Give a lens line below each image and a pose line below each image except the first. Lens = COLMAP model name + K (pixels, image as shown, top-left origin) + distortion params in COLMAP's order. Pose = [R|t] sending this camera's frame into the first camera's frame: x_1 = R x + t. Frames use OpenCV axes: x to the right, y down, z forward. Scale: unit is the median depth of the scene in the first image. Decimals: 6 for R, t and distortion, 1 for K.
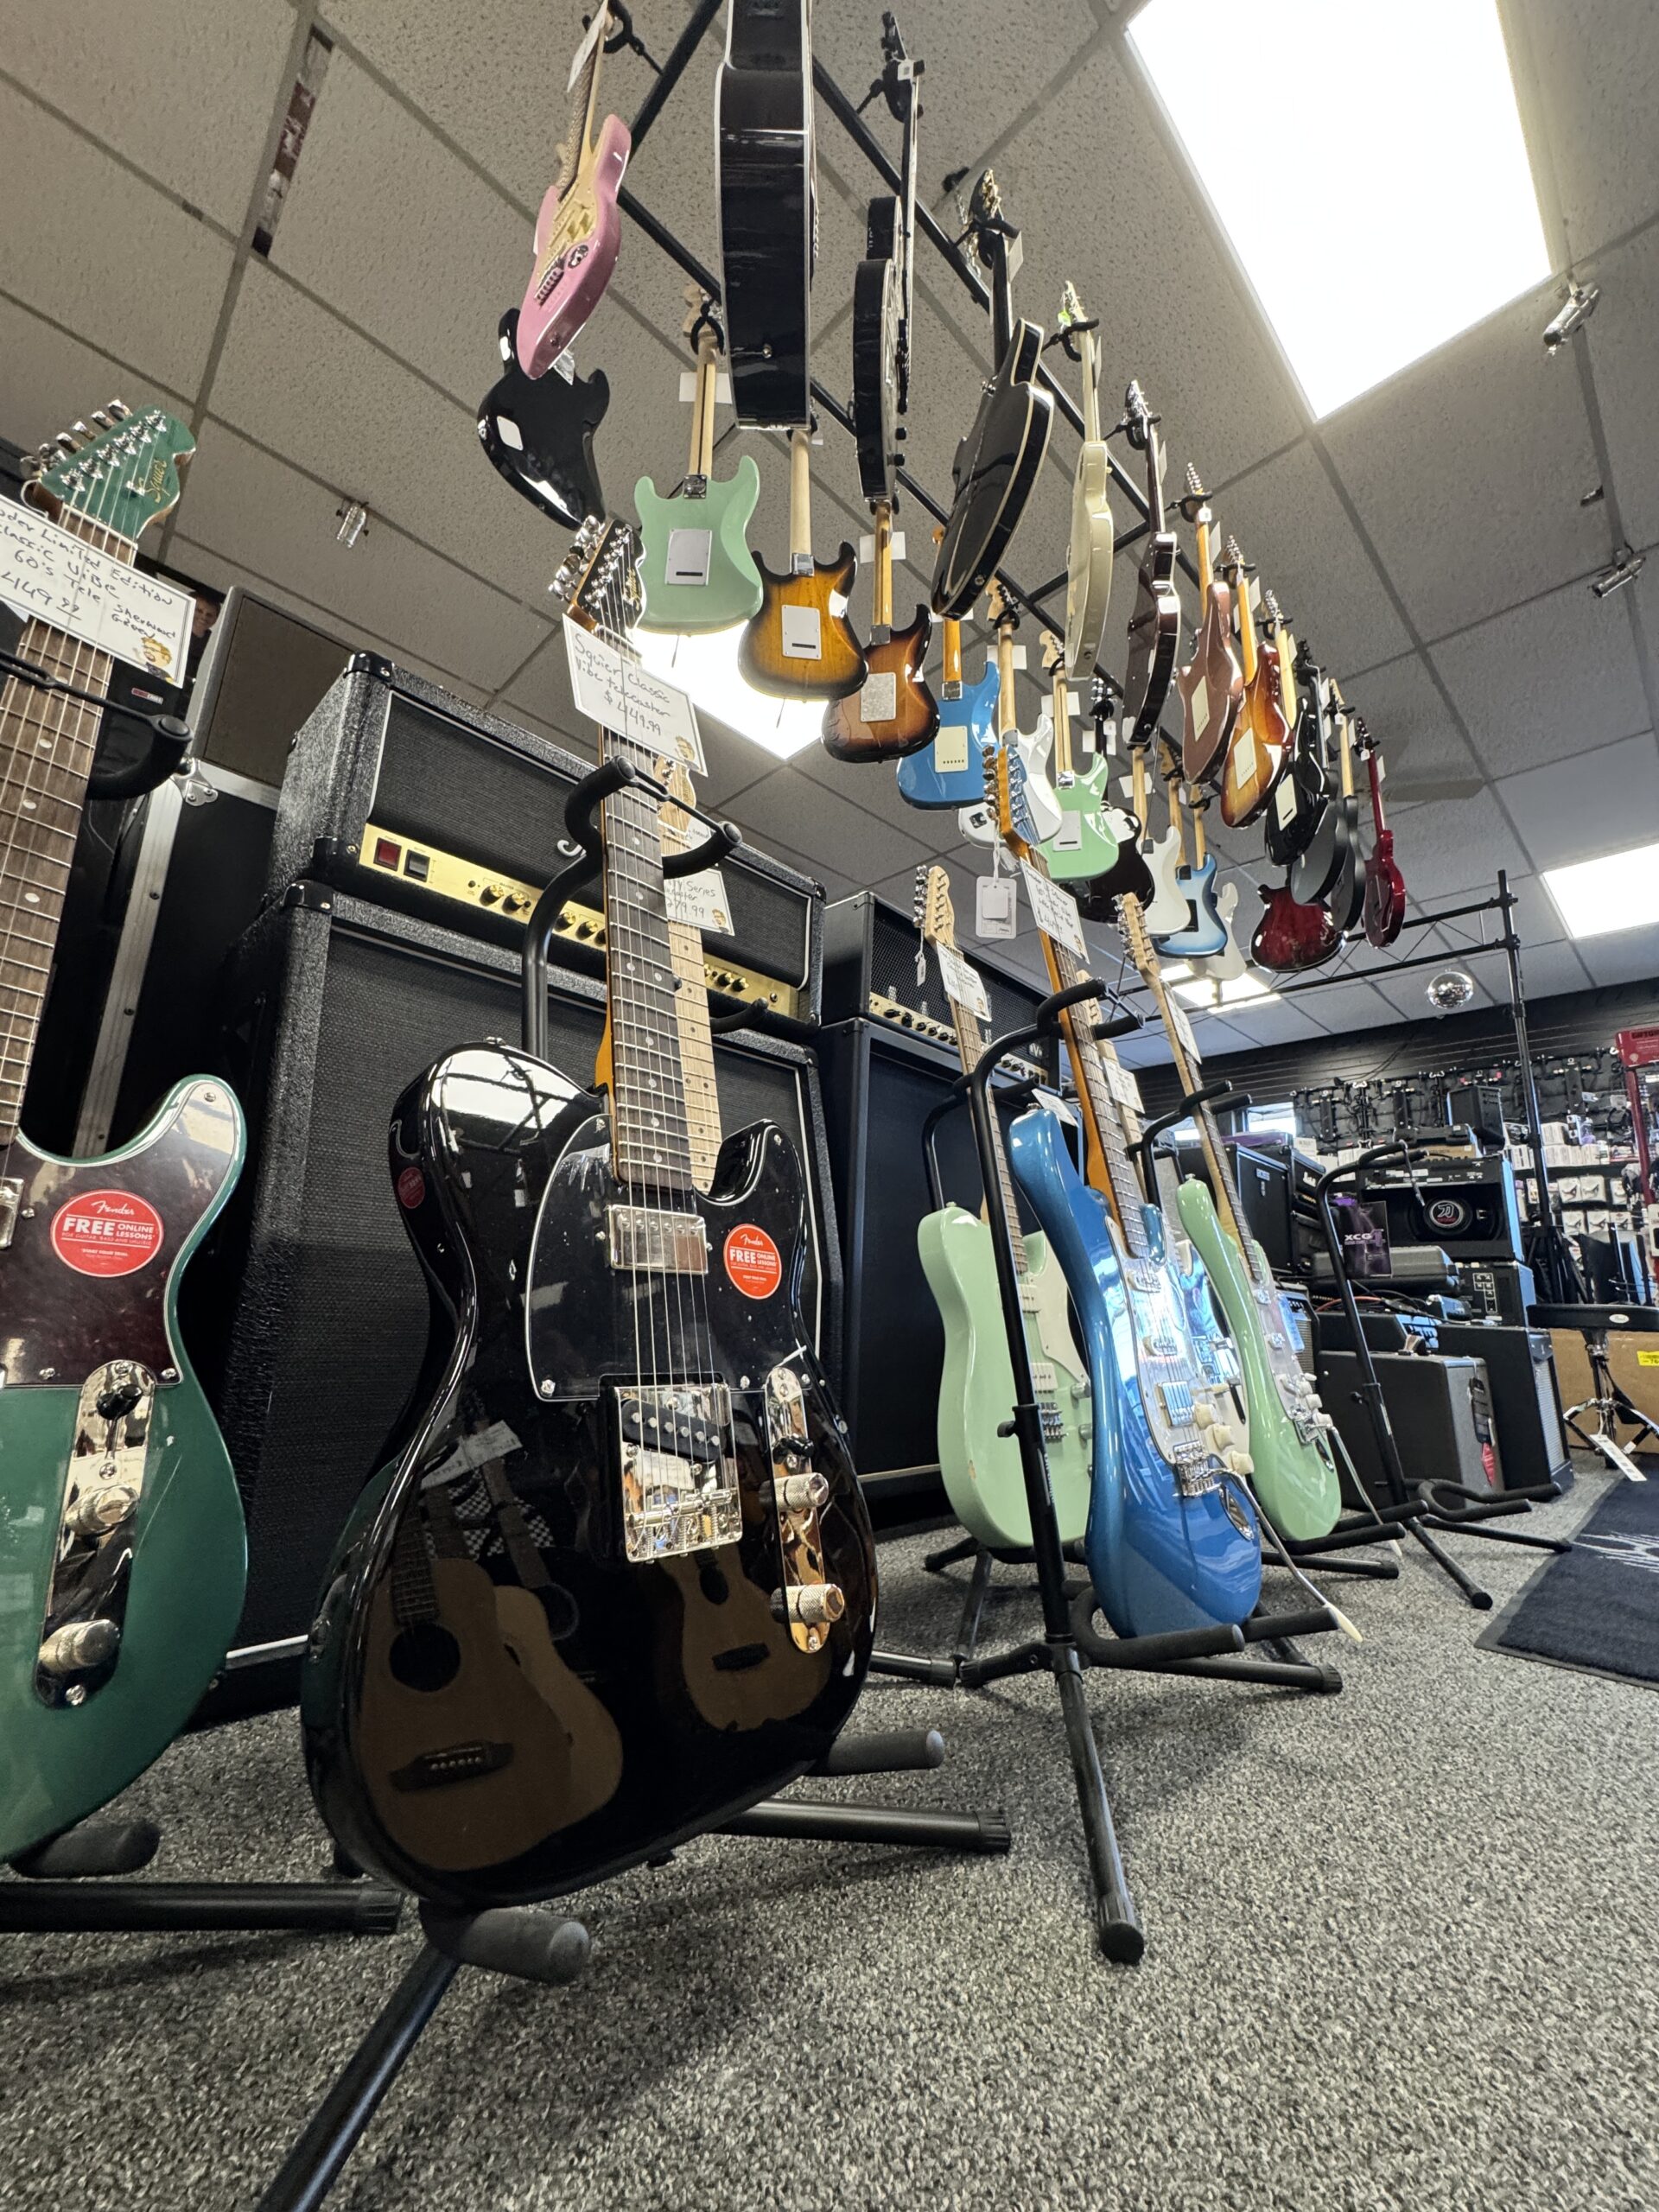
lens RADIAL K [[886.2, 0, 829.5], [0, 886.2, 1106.0], [0, 0, 1]] dist [-0.002356, 0.000661]
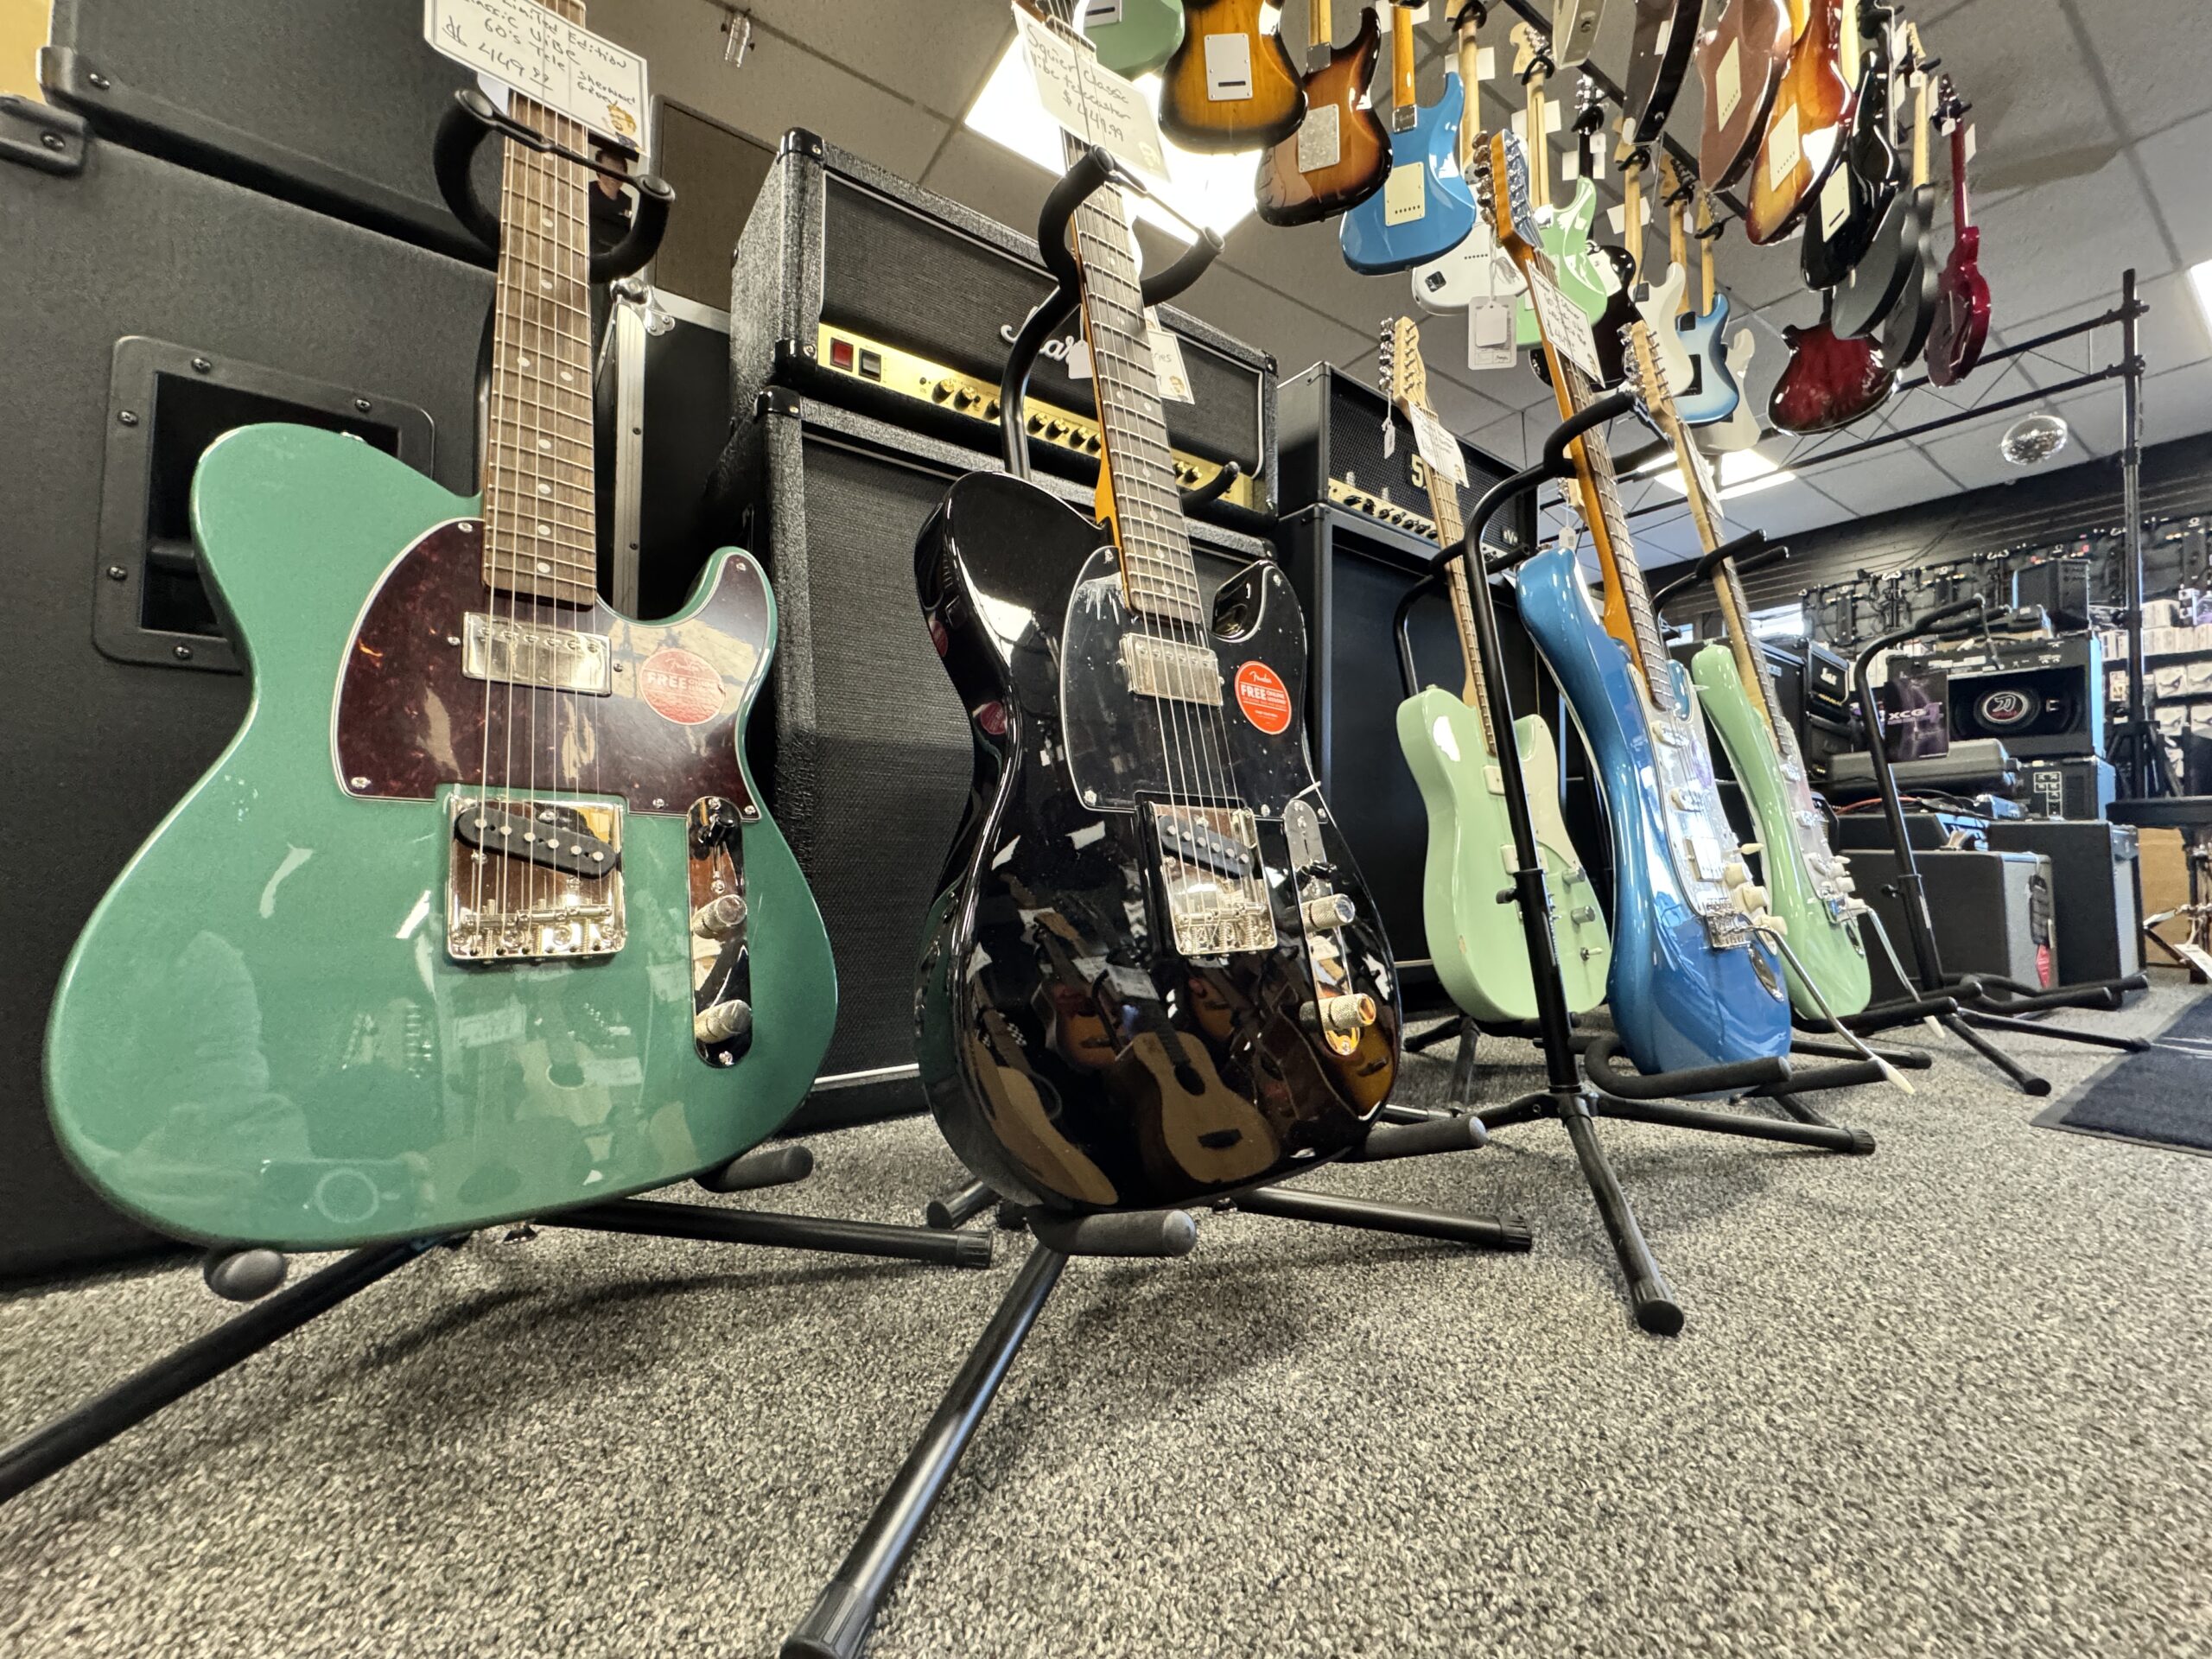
lens RADIAL K [[884.9, 0, 1099.0], [0, 884.9, 826.1], [0, 0, 1]] dist [-0.002372, 0.000535]
pose [[0.982926, -0.035829, -0.180478, -0.063424], [0.068187, 0.981949, 0.176426, 0.087653], [0.170899, -0.185720, 0.967627, -0.005784]]
